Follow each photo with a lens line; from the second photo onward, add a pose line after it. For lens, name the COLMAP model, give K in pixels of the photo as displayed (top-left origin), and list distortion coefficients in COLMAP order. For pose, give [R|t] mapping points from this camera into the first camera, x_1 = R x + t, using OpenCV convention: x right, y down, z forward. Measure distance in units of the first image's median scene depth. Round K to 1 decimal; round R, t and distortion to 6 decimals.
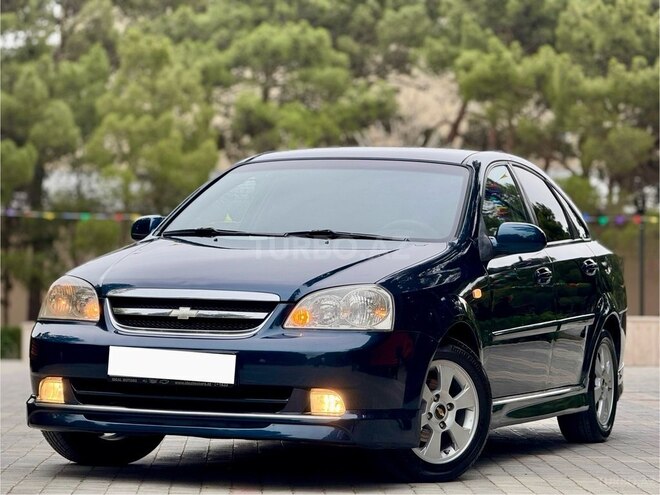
lens RADIAL K [[2117.8, 0, 308.1], [0, 2117.8, 192.9], [0, 0, 1]] dist [0.096055, 0.000000]
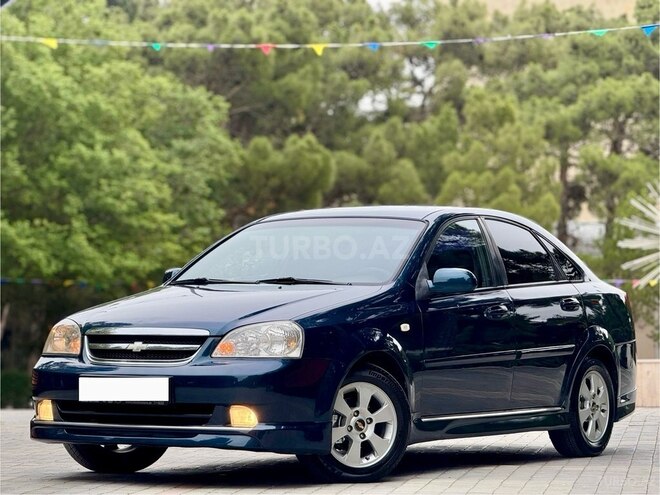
lens RADIAL K [[2117.8, 0, 335.4], [0, 2117.8, 243.1], [0, 0, 1]] dist [0.096055, 0.000000]
pose [[0.982535, -0.025787, -0.184284, 0.271347], [0.025413, 0.999667, -0.004392, 0.004216], [0.184336, -0.000368, 0.982863, -0.190877]]
